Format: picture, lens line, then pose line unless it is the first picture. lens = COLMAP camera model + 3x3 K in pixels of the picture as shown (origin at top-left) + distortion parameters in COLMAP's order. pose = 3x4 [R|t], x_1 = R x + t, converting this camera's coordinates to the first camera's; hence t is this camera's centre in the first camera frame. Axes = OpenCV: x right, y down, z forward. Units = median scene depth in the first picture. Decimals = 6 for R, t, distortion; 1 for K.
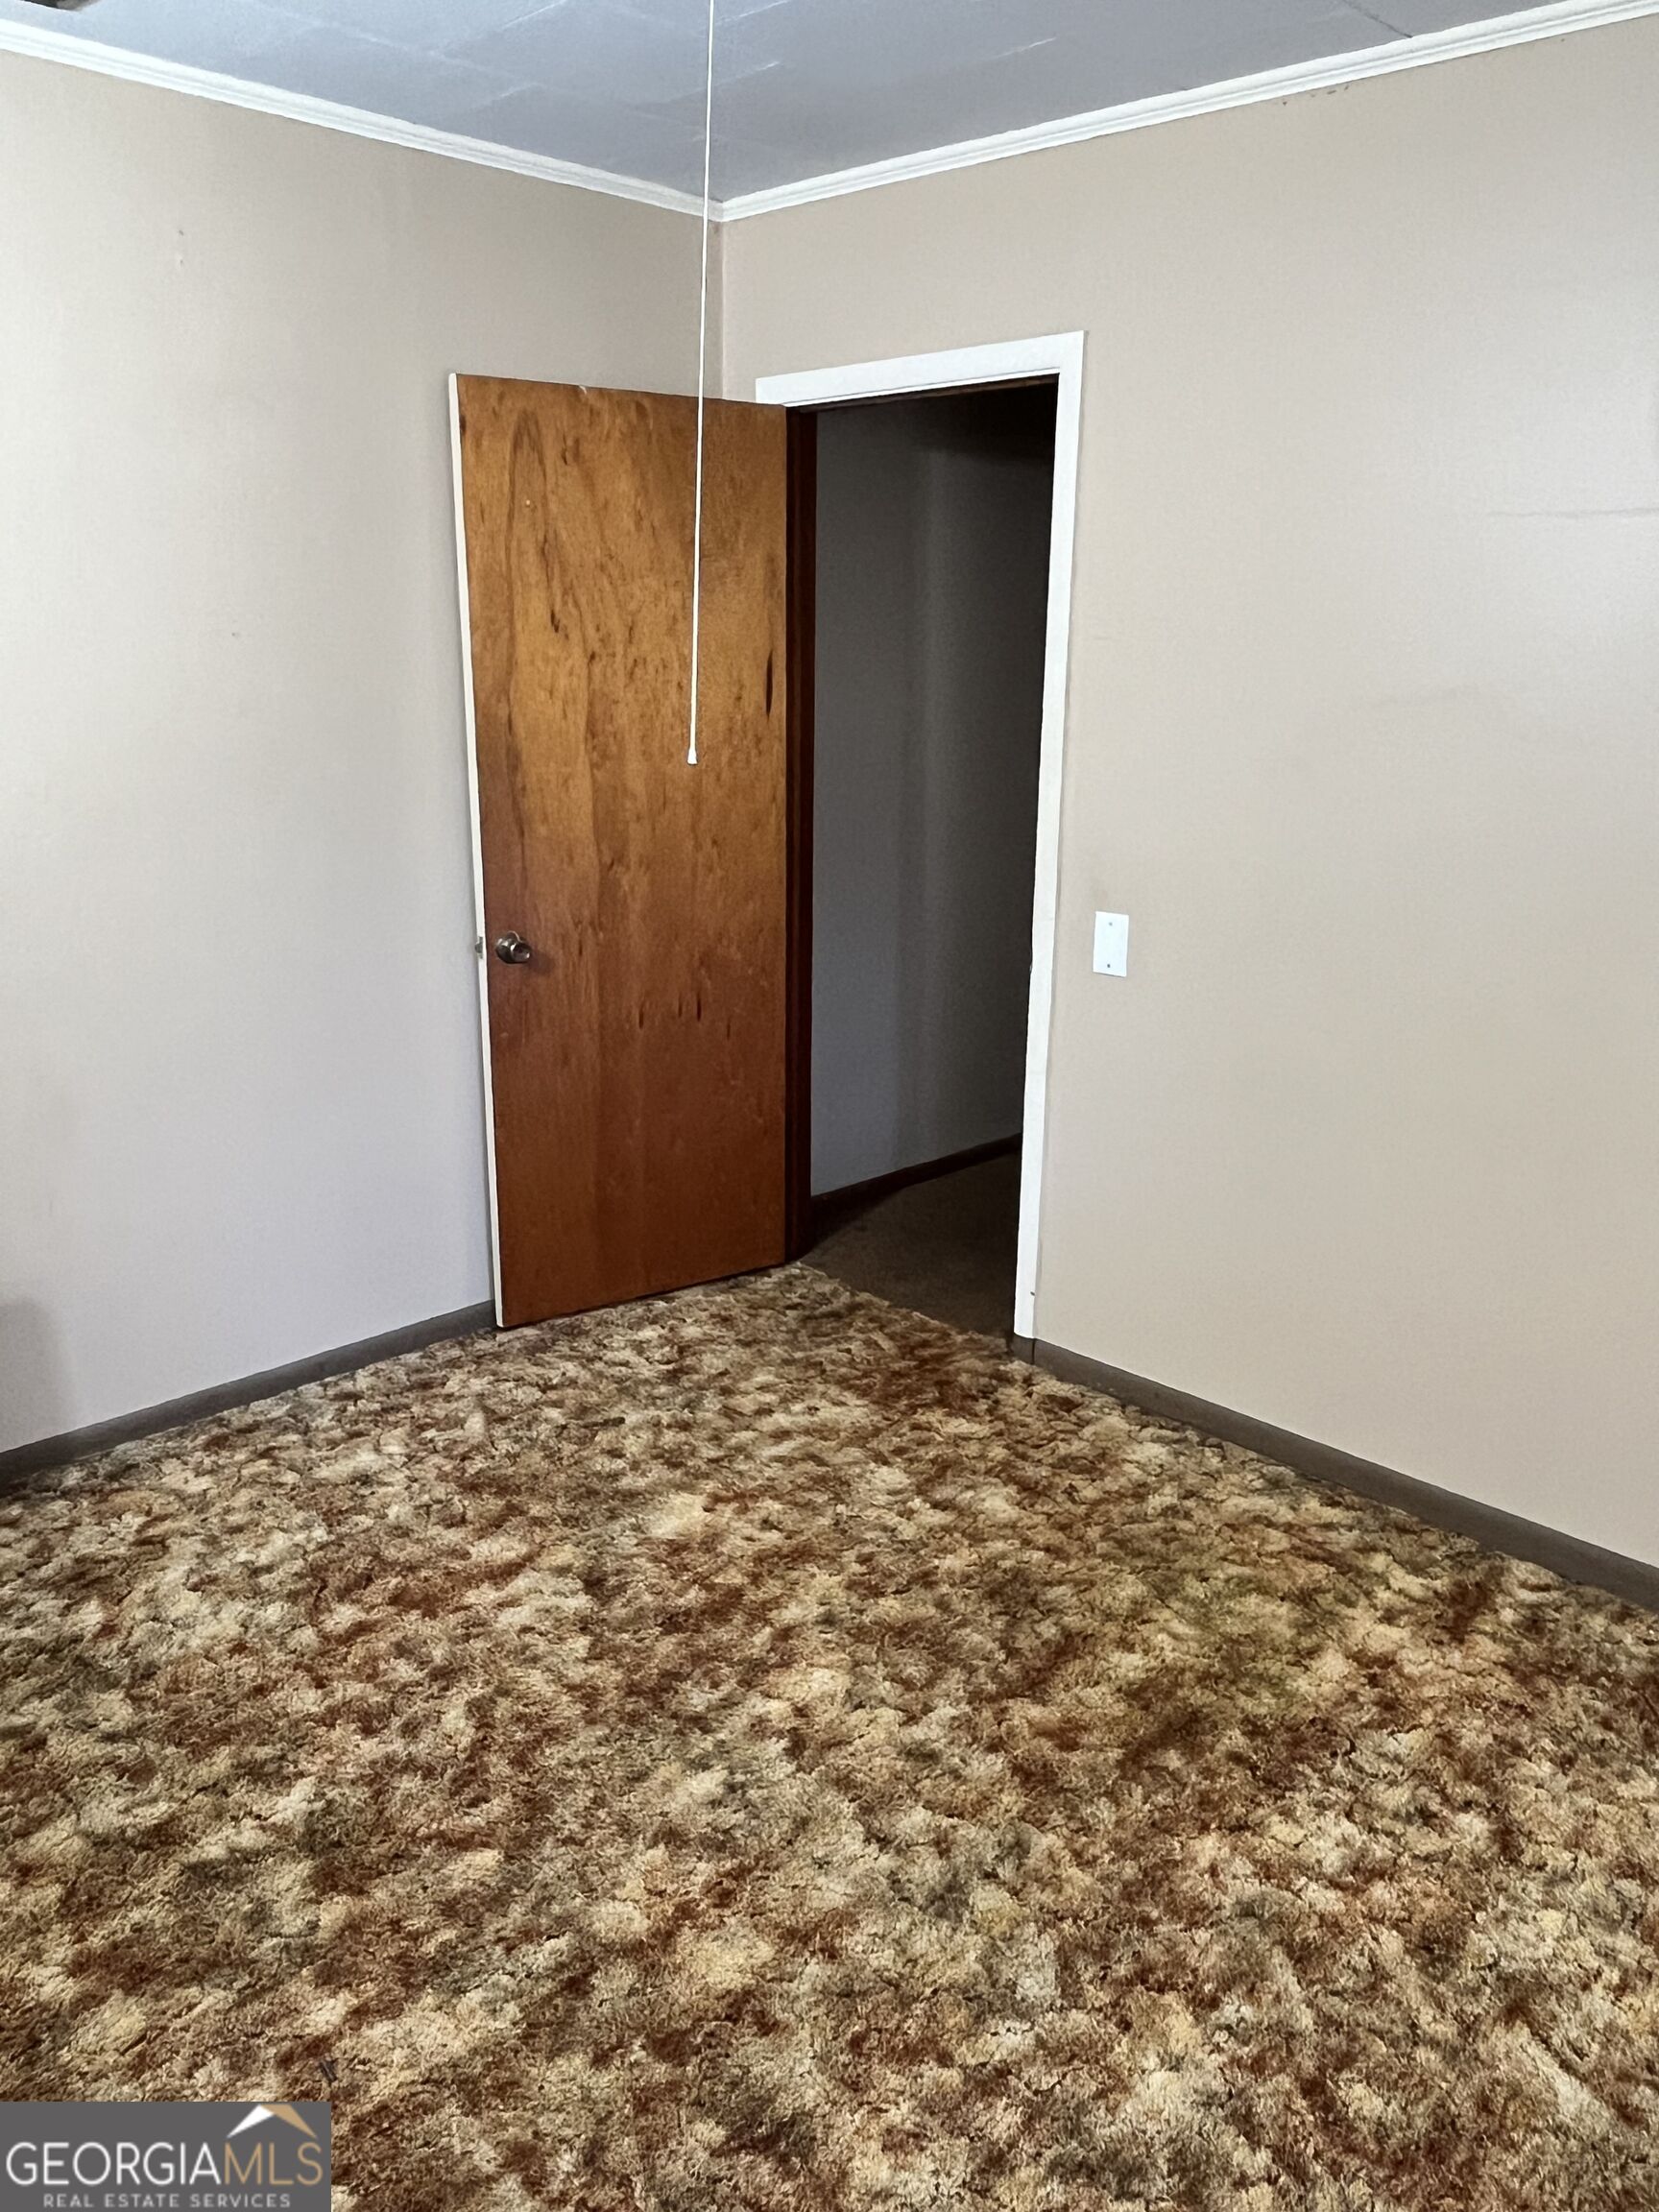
lens RADIAL K [[1649.8, 0, 832.4], [0, 1649.8, 1096.1], [0, 0, 1]] dist [0.008122, -0.018465]
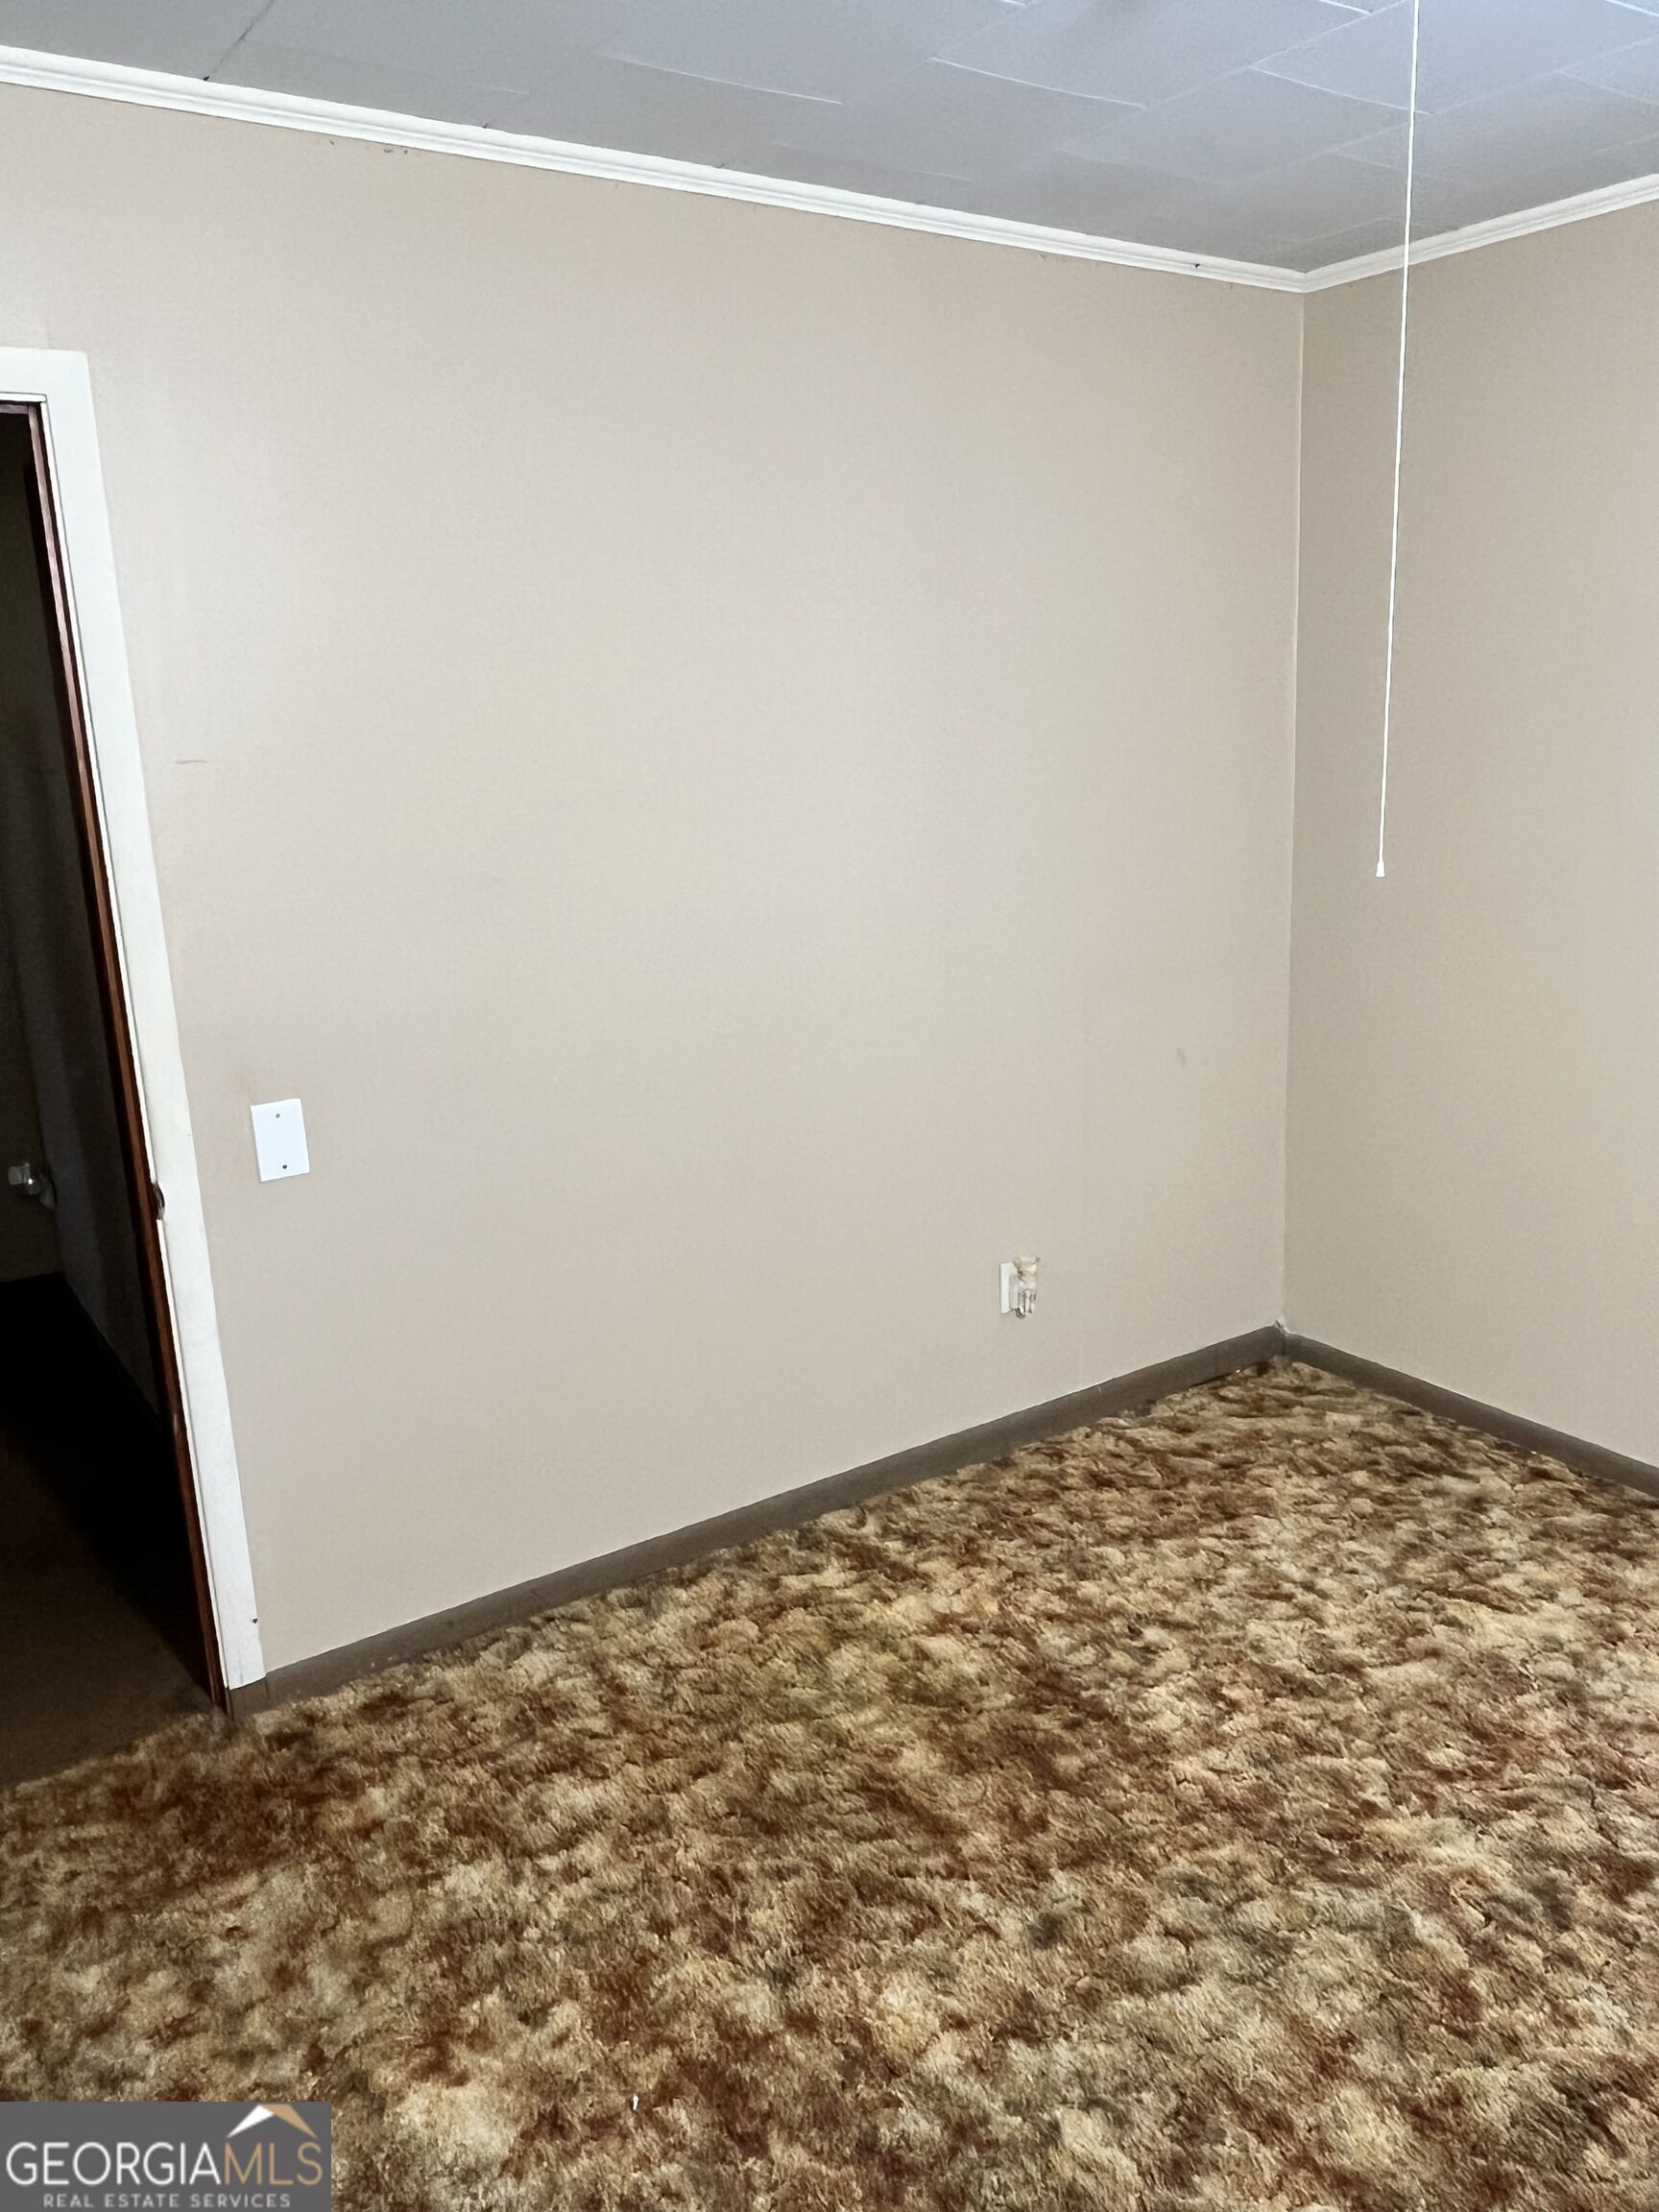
lens RADIAL K [[1649.8, 0, 837.9], [0, 1649.8, 1110.3], [0, 0, 1]] dist [0.008122, -0.018465]
pose [[0.191253, -0.255506, 0.947702, -0.707828], [0.302989, 0.933740, 0.190597, -0.235914], [-0.933606, 0.250691, 0.255996, 0.735875]]
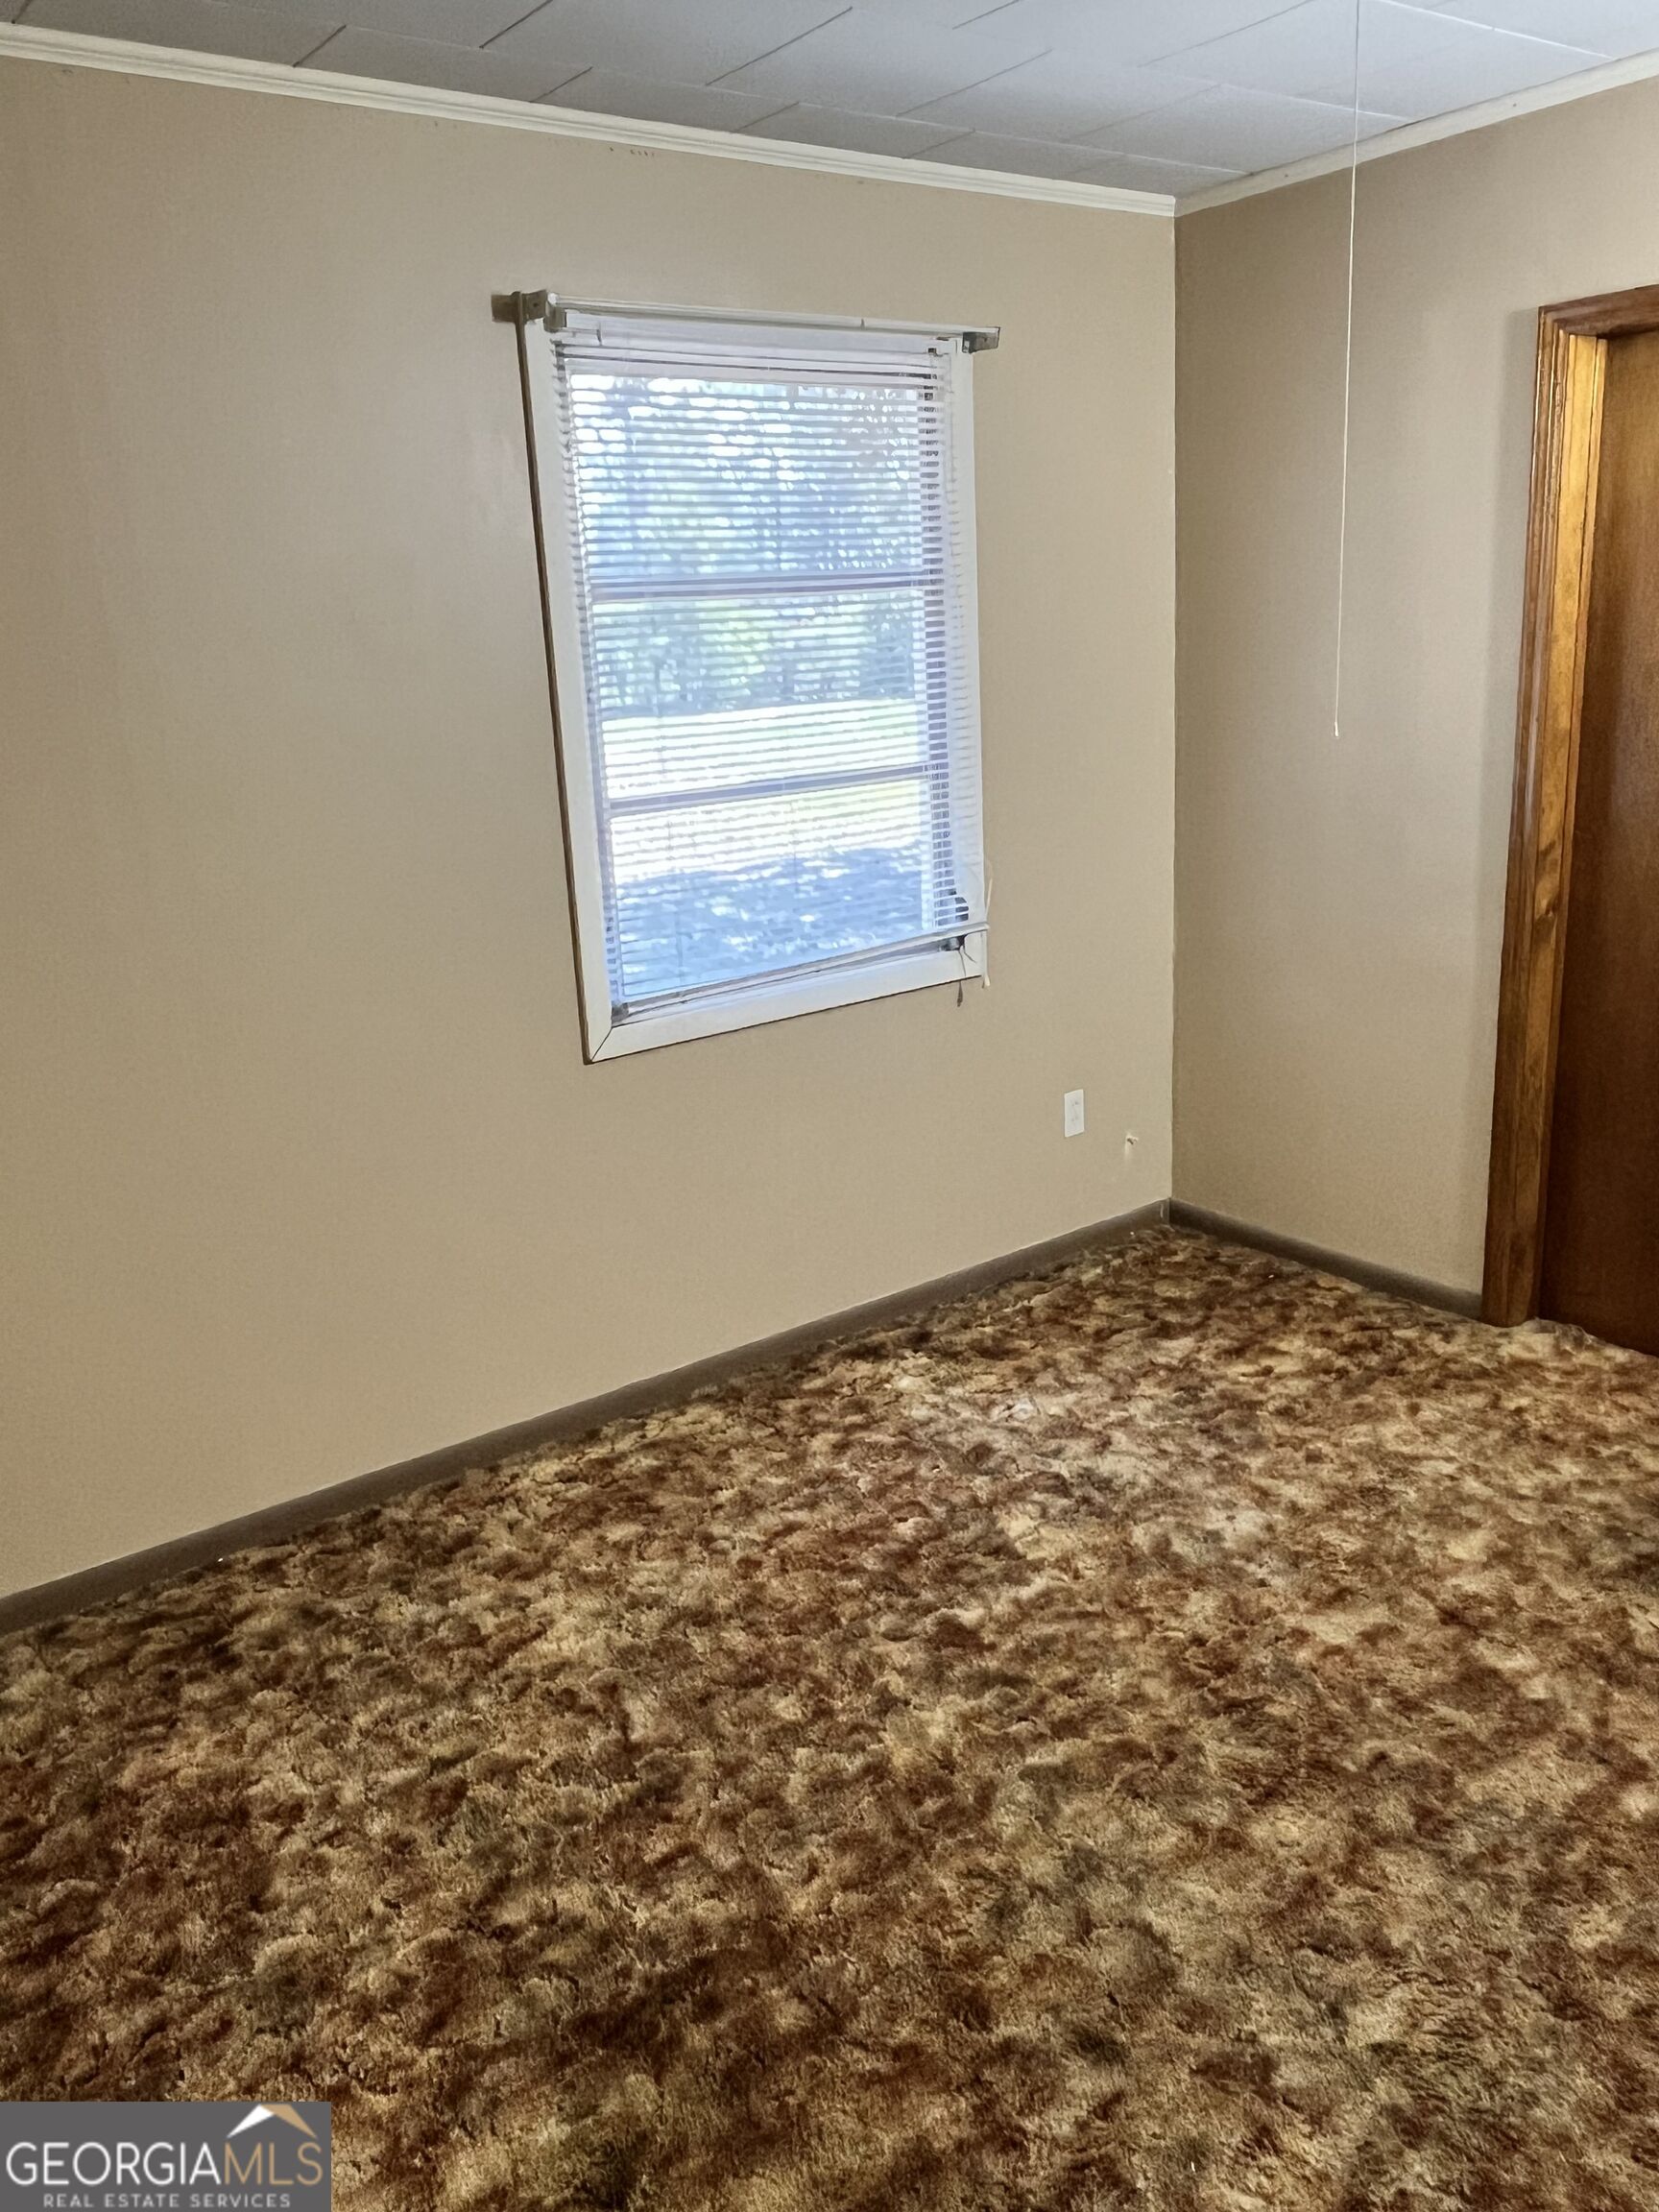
lens RADIAL K [[1649.8, 0, 836.5], [0, 1649.8, 1111.4], [0, 0, 1]] dist [0.008122, -0.018465]
pose [[-0.988291, -0.006613, 0.152436, 0.058737], [0.076018, 0.844896, 0.529502, -0.394511], [-0.132294, 0.534890, -0.834500, 1.395147]]
